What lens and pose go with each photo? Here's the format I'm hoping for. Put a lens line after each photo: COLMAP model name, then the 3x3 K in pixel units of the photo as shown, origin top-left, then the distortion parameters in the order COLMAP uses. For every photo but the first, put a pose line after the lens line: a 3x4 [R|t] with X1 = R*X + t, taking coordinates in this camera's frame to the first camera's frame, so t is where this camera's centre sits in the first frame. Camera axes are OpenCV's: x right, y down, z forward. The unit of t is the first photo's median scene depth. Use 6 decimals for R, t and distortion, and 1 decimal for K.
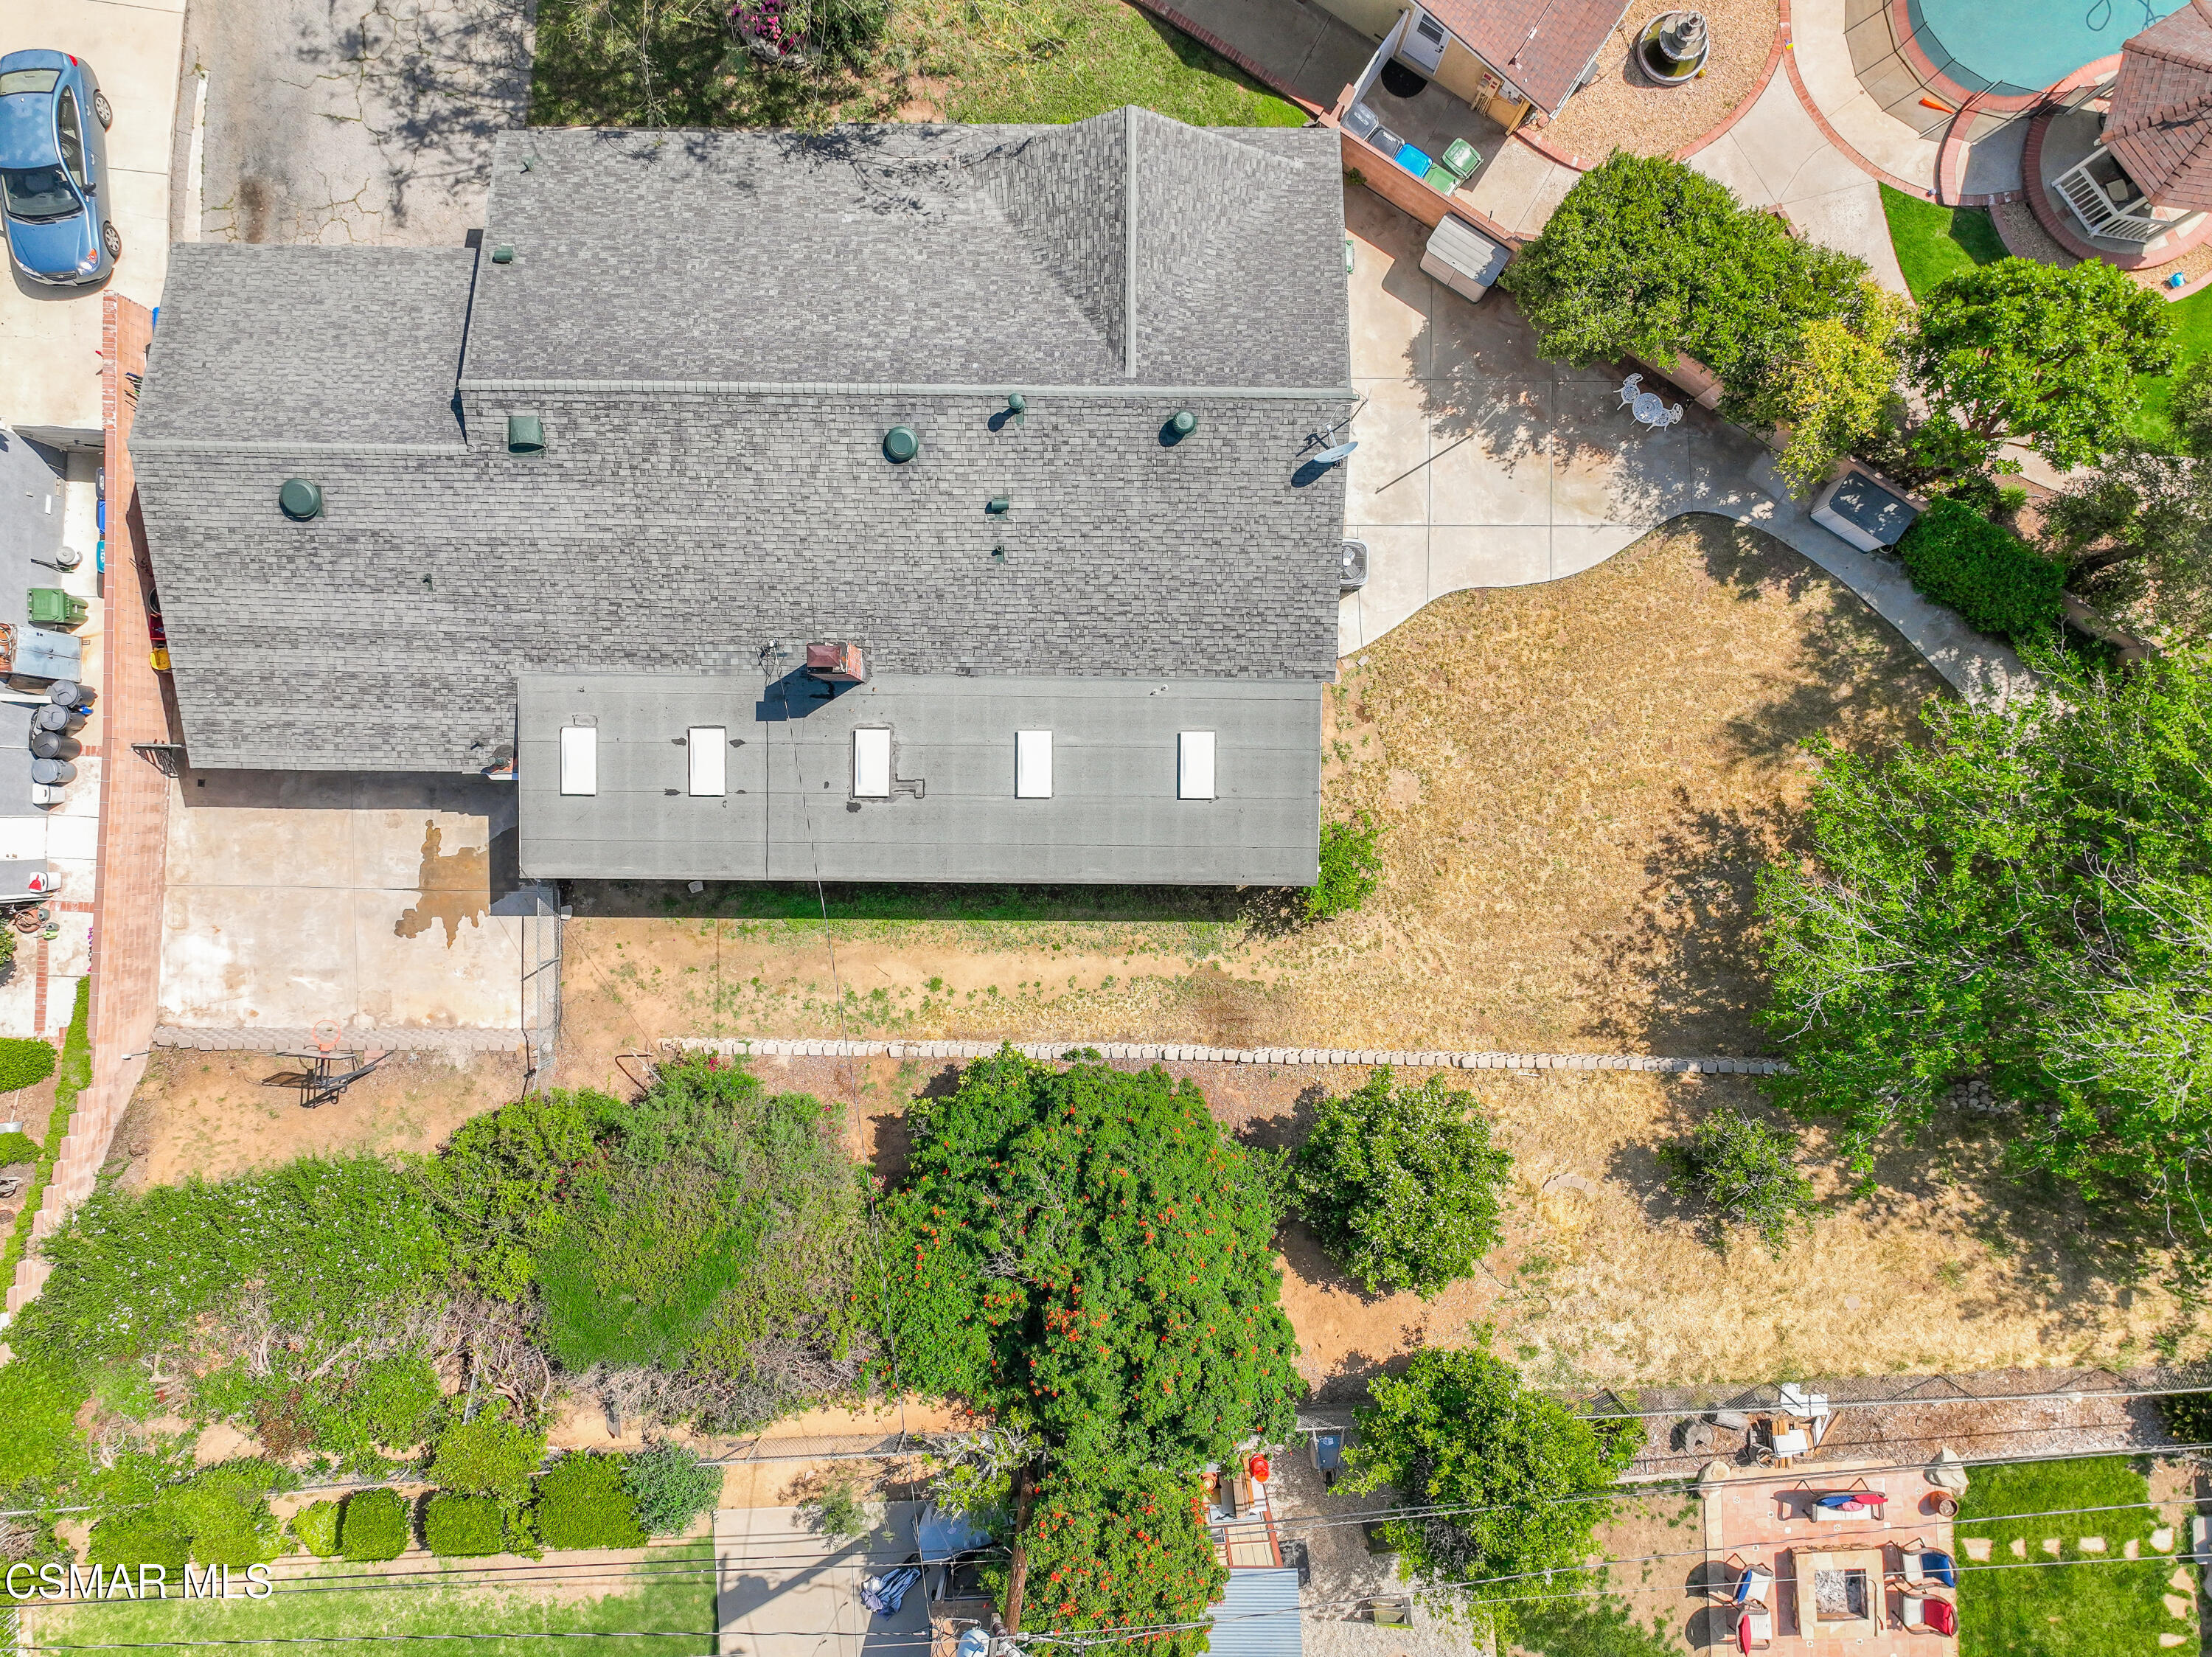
lens RADIAL K [[1543.4, 0, 1106.0], [0, 1543.4, 828.5], [0, 0, 1]] dist [-0.000853, -0.003479]
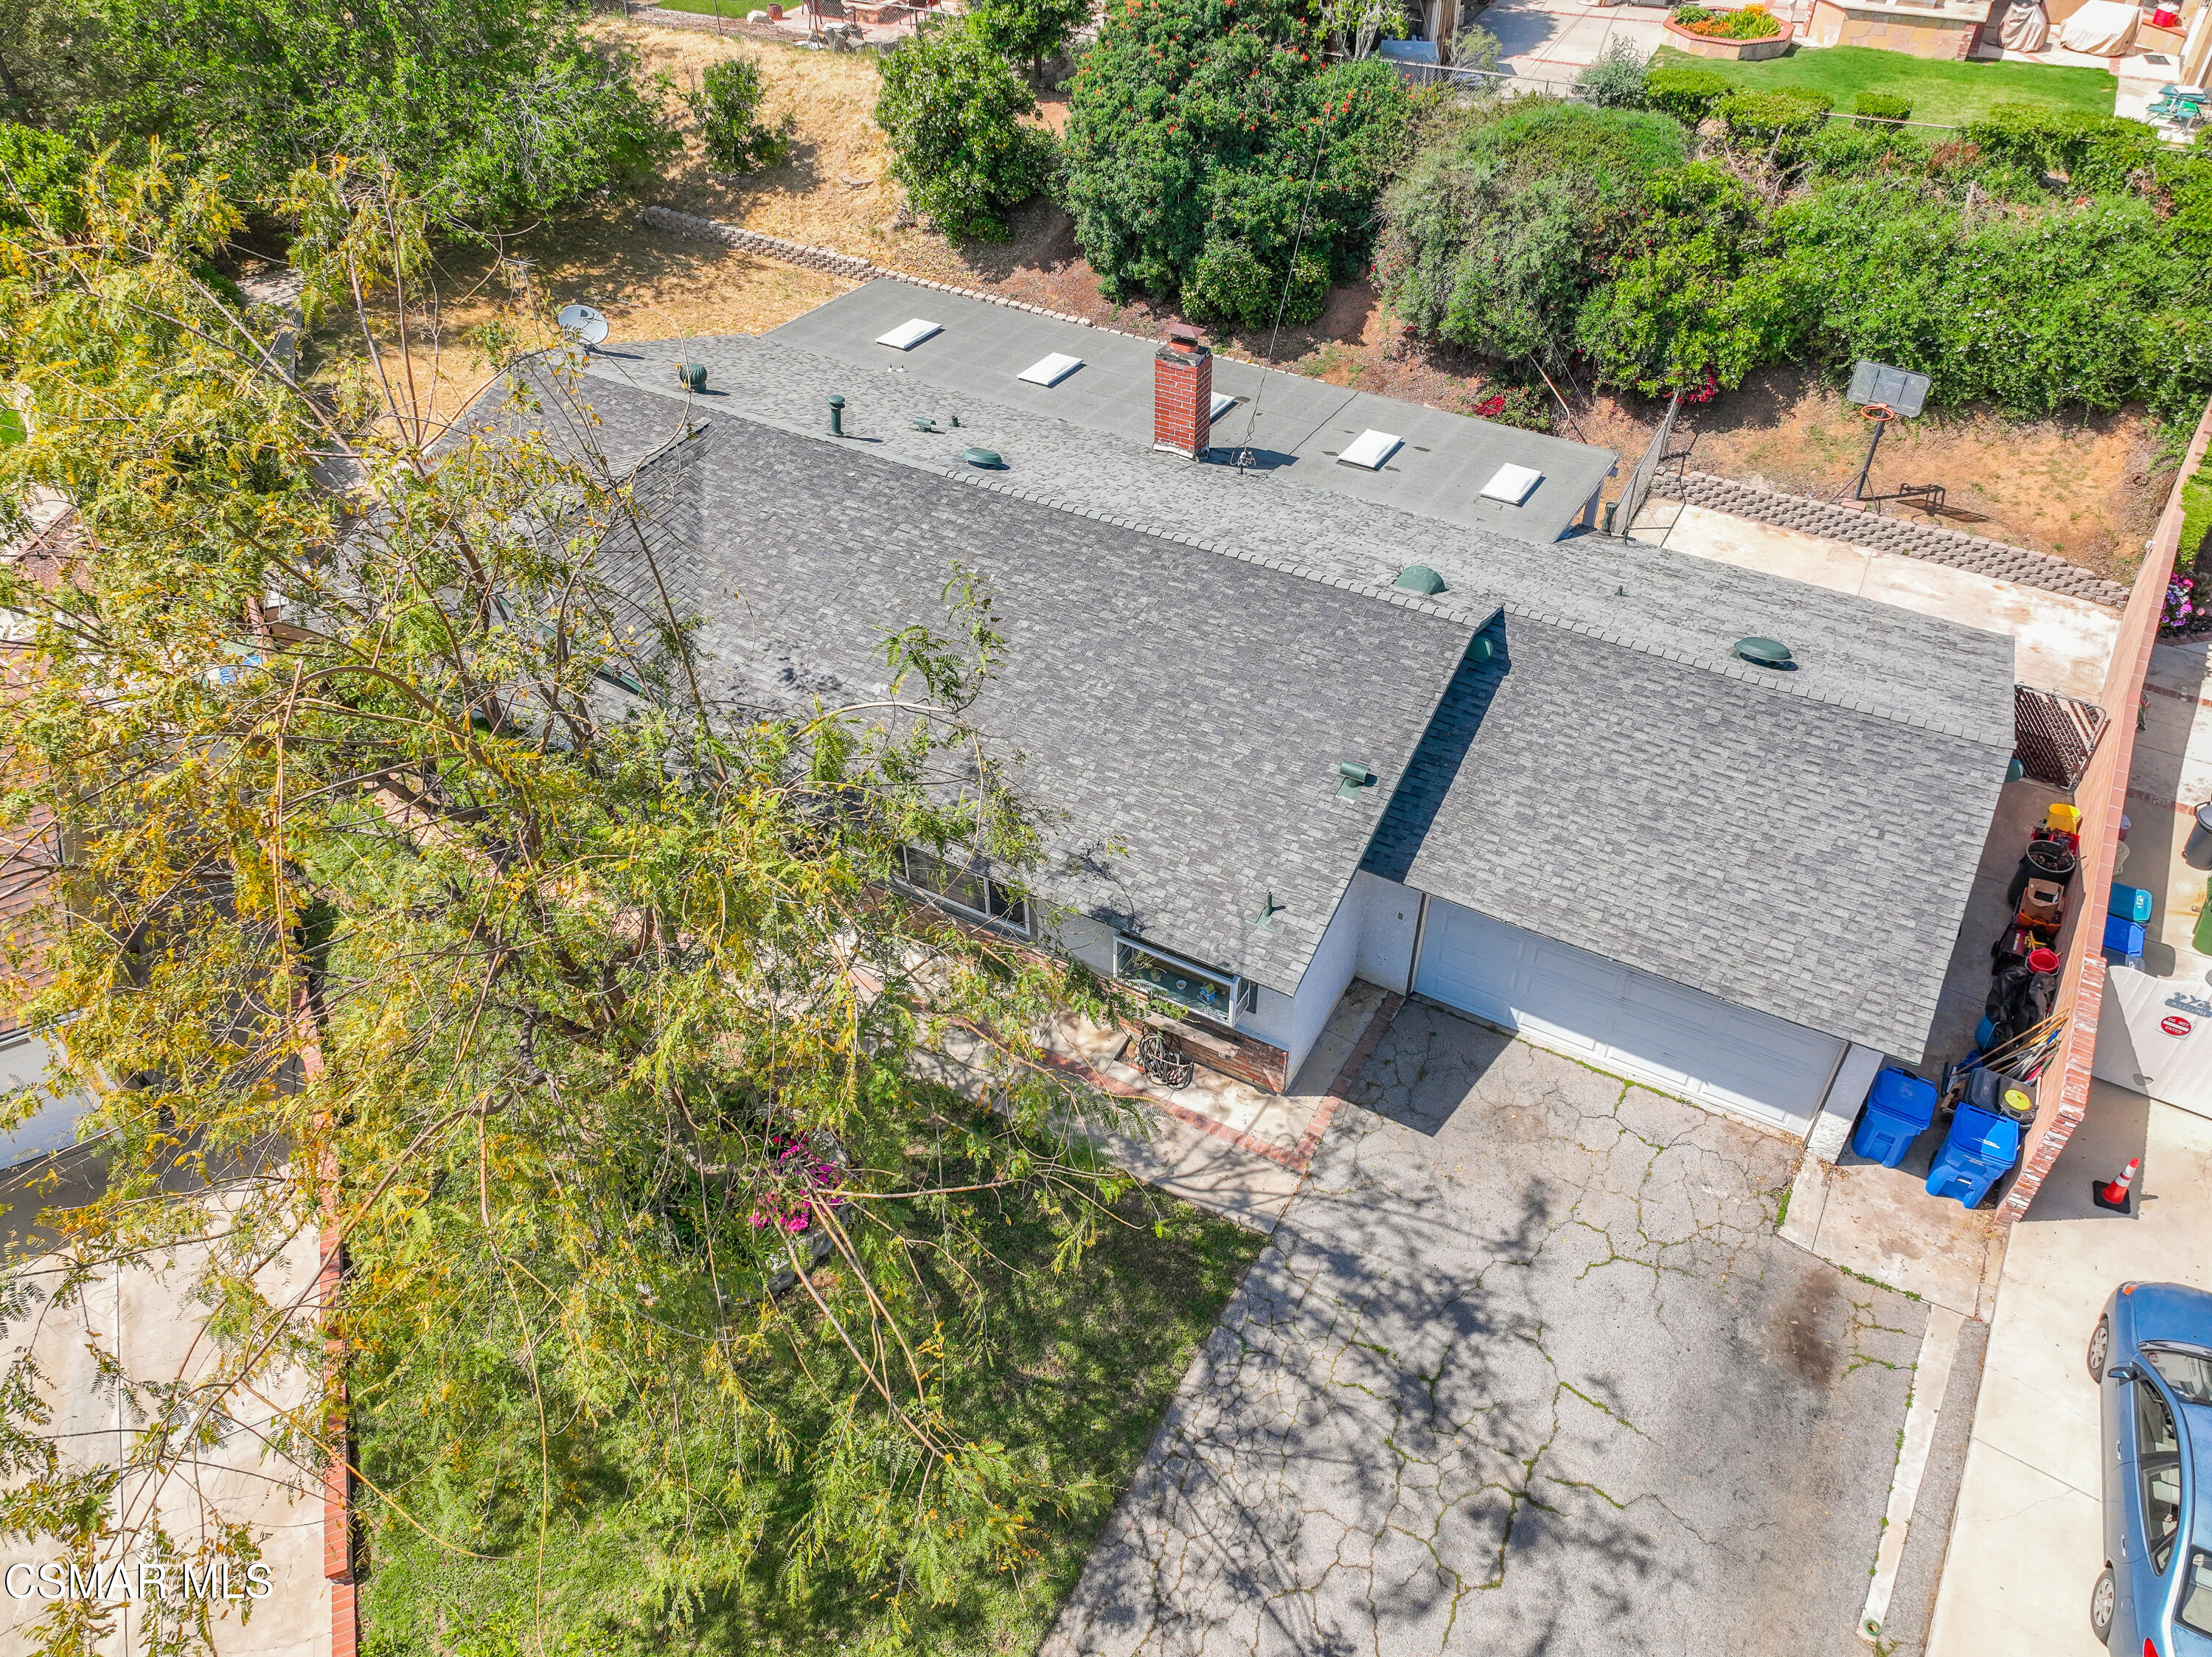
lens RADIAL K [[1566.7, 0, 1106.0], [0, 1566.7, 828.5], [0, 0, 1]] dist [-0.001375, 0.006276]
pose [[-0.874229, -0.323397, 0.362129, -0.478809], [0.485468, -0.592440, 0.642912, -0.751868], [0.006624, 0.737855, 0.674927, 0.512634]]
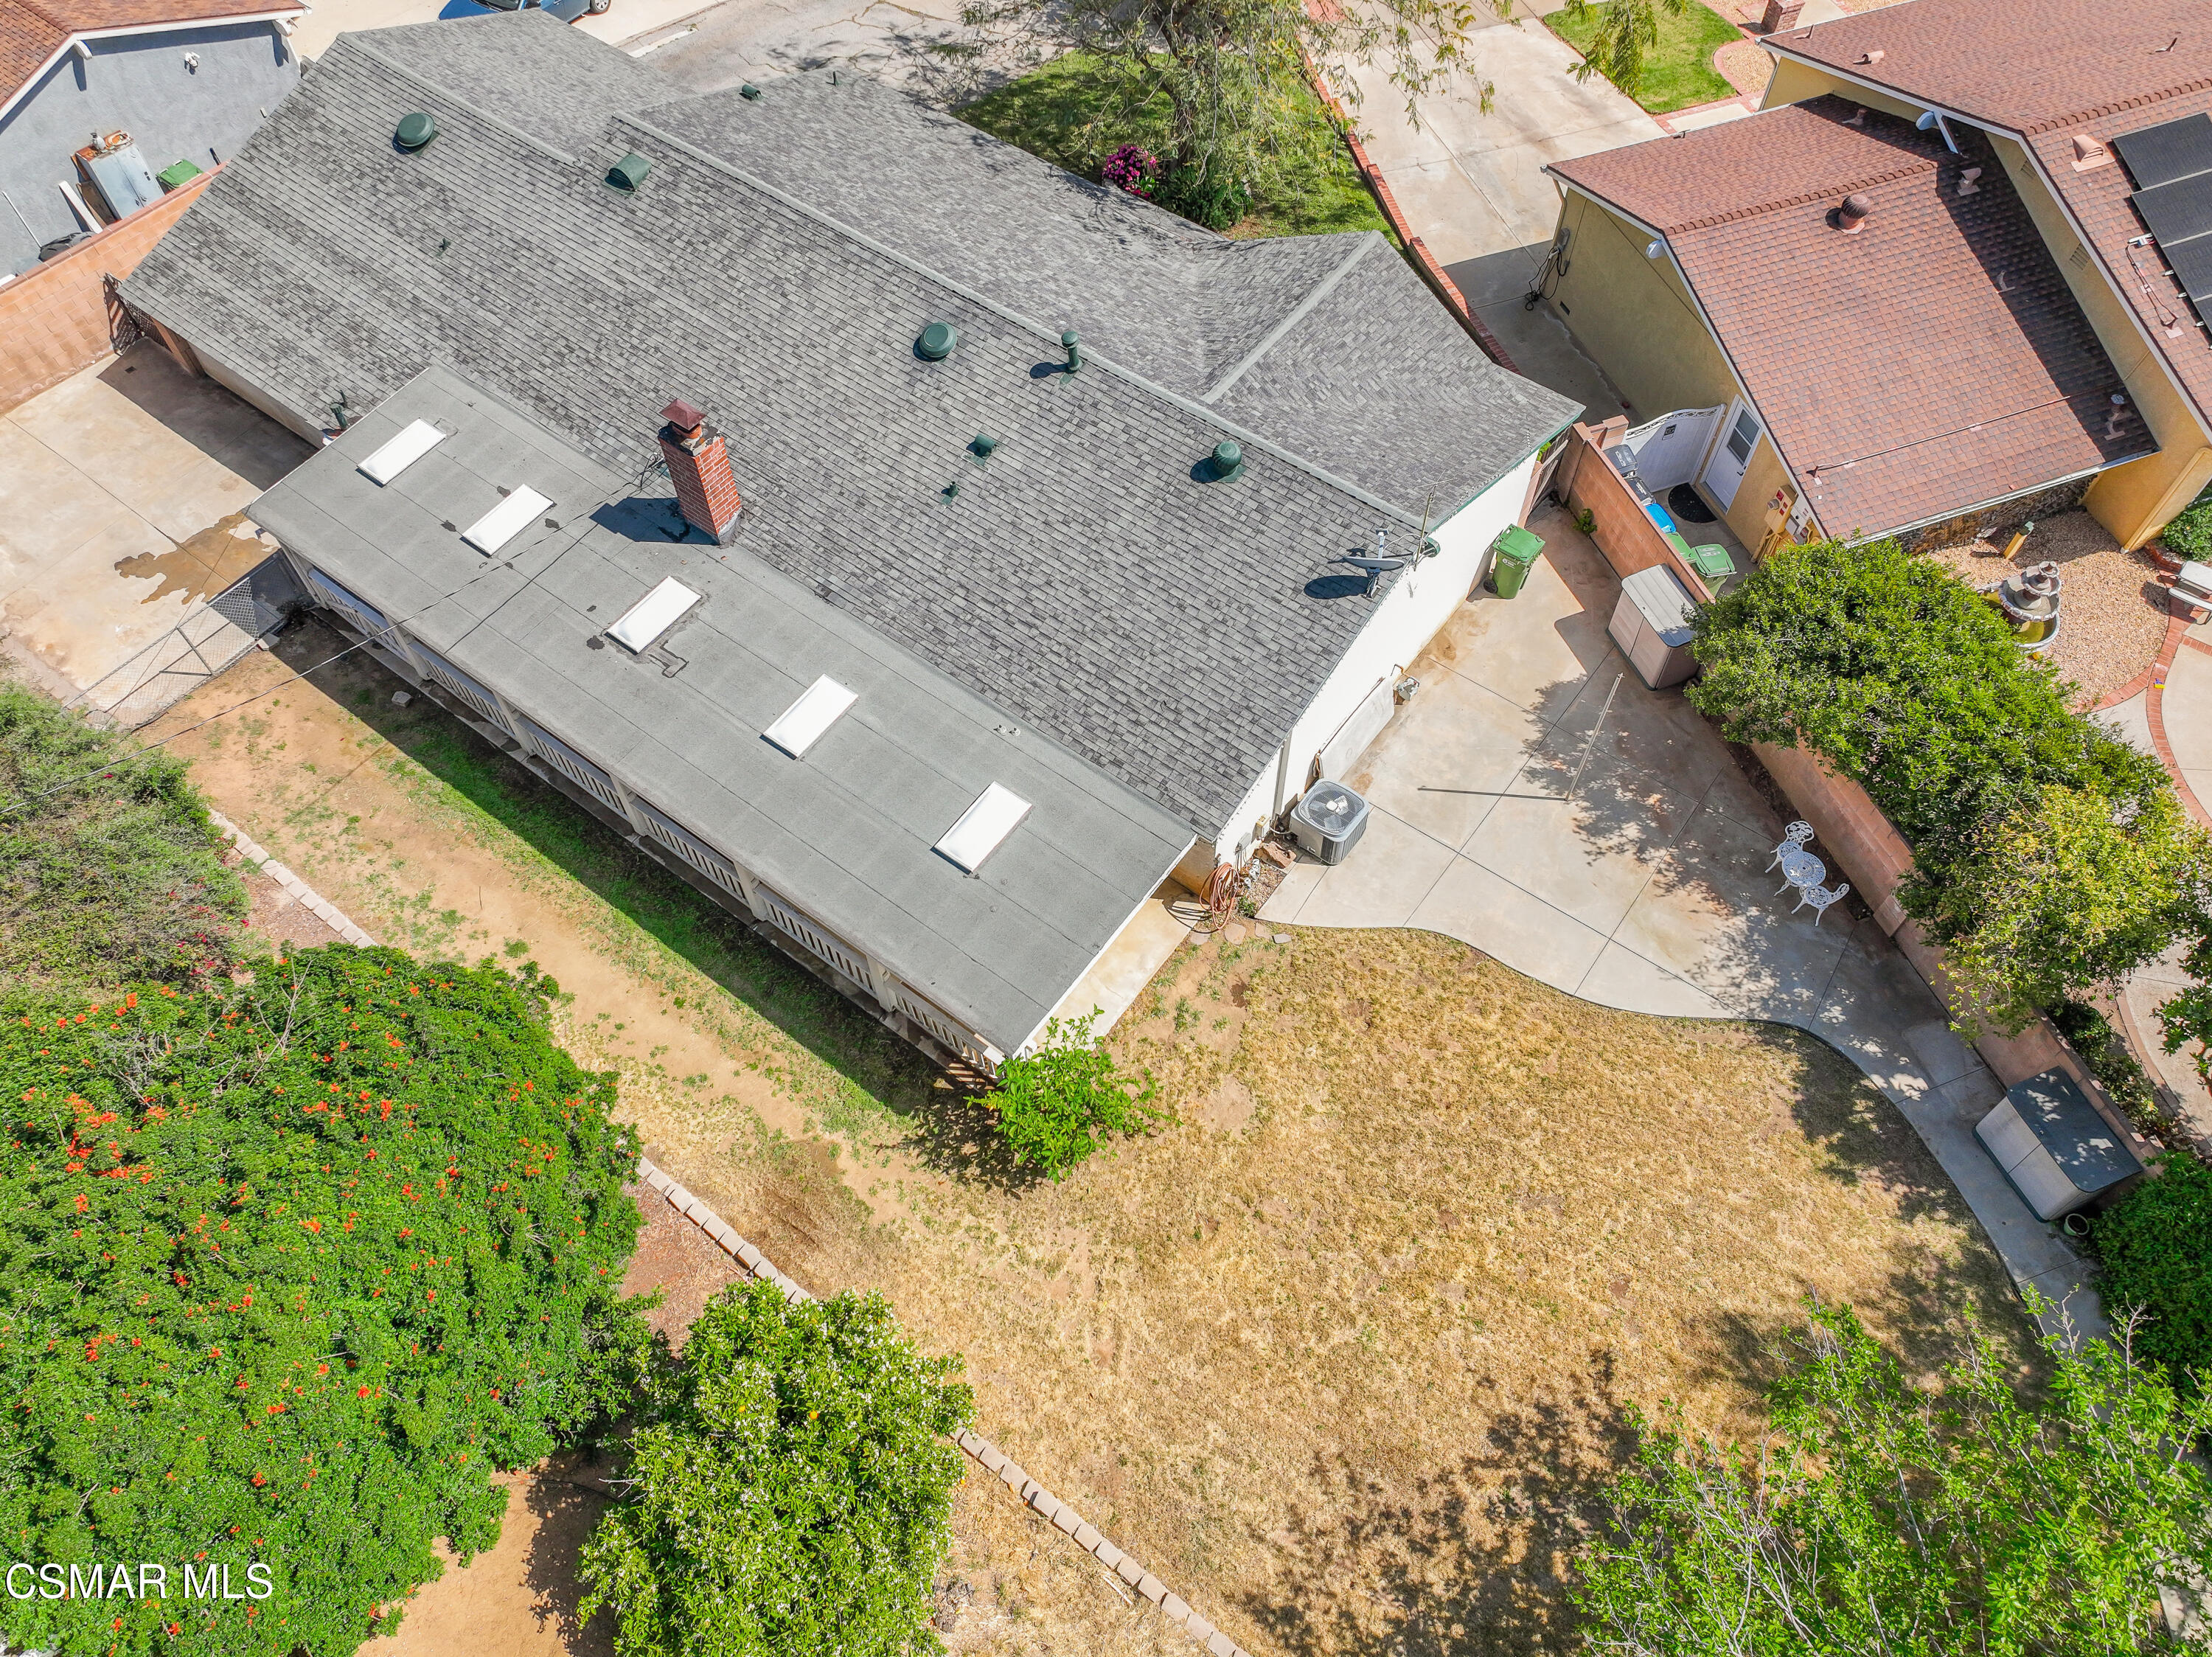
lens RADIAL K [[1566.7, 0, 1106.0], [0, 1566.7, 828.5], [0, 0, 1]] dist [-0.001375, 0.006276]
pose [[0.804258, 0.504073, -0.314769, 0.305715], [-0.594188, 0.672766, -0.440824, 0.223025], [-0.010441, 0.541568, 0.840592, 0.378674]]
